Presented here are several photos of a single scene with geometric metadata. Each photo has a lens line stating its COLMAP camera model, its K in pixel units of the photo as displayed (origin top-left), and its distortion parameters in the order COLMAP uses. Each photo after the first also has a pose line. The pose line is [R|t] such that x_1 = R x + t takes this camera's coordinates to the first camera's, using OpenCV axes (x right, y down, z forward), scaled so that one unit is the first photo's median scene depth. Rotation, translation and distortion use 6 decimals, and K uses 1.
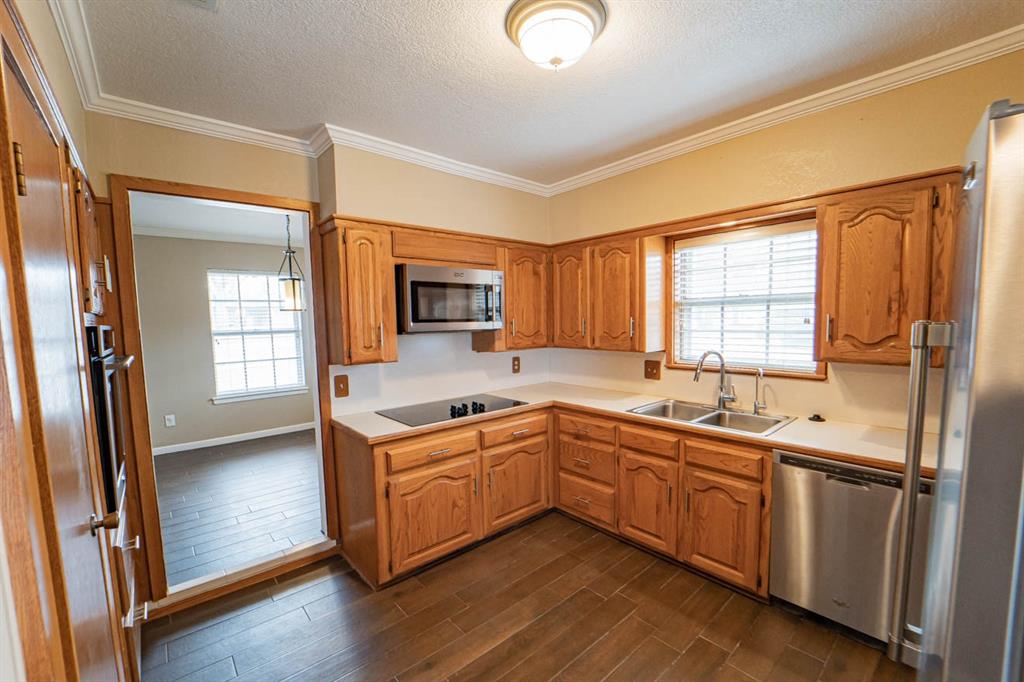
lens RADIAL K [[419.4, 0, 514.7], [0, 419.4, 352.3], [0, 0, 1]] dist [-0.018584, -0.000246]
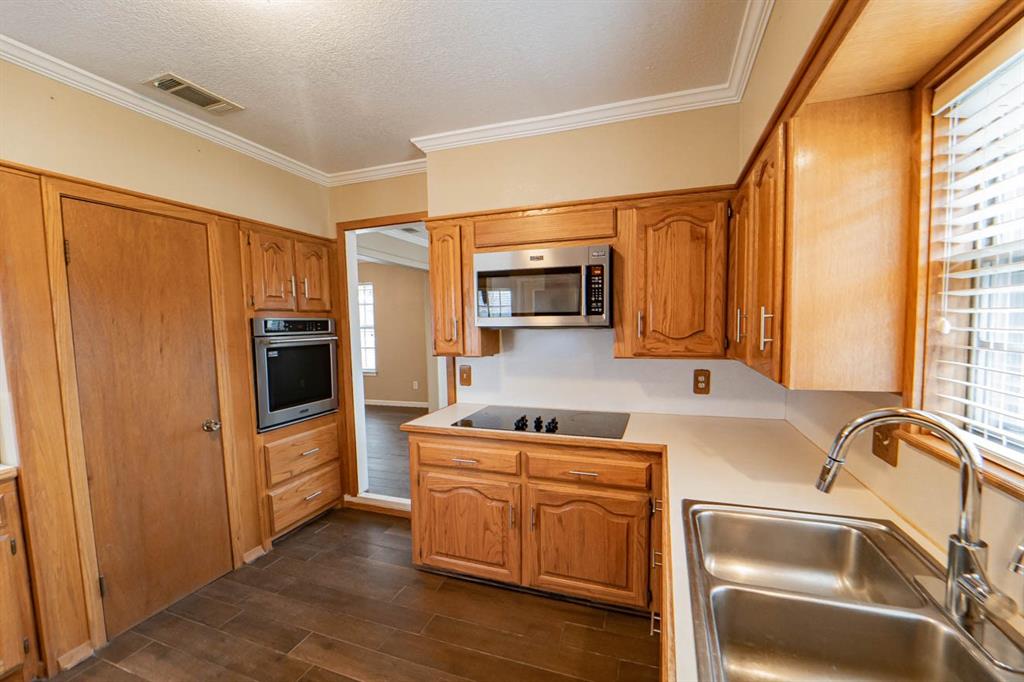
lens RADIAL K [[419.4, 0, 514.7], [0, 419.4, 352.3], [0, 0, 1]] dist [-0.018584, -0.000246]
pose [[0.491534, 0.079033, -0.867265, 0.591917], [-0.062895, 0.996495, 0.055162, -0.047214], [0.868584, 0.027433, 0.494782, 0.591375]]
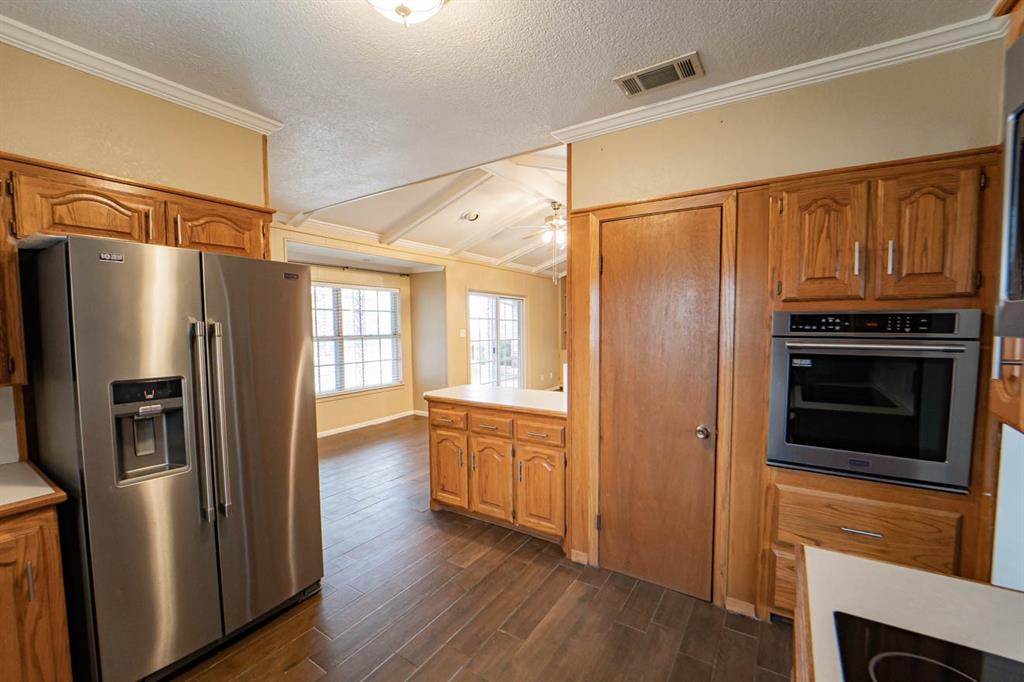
lens RADIAL K [[419.4, 0, 514.7], [0, 419.4, 352.3], [0, 0, 1]] dist [-0.018584, -0.000246]
pose [[-0.960813, 0.046670, -0.273241, 0.099051], [0.005546, 0.988764, 0.149383, -0.074102], [0.277143, 0.142013, -0.950276, 1.091538]]
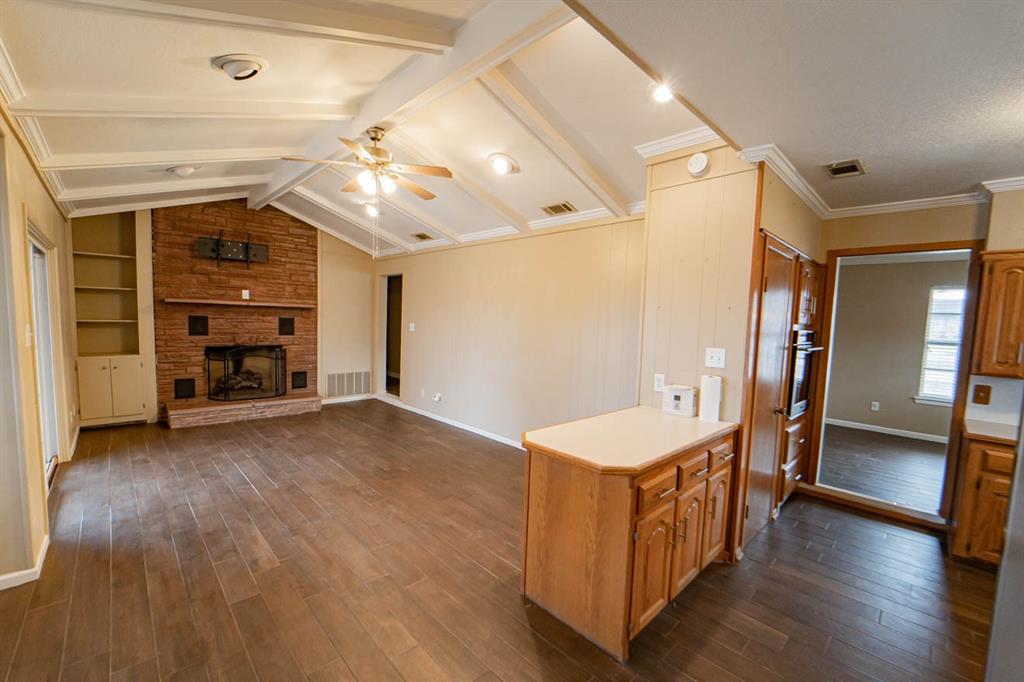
lens RADIAL K [[415.0, 0, 513.6], [0, 415.0, 352.8], [0, 0, 1]] dist [-0.014021, -0.000169]
pose [[0.043556, 0.108172, -0.993178, 0.642637], [-0.117416, 0.987786, 0.102435, 0.004203], [0.992127, 0.112153, 0.055725, -0.358117]]
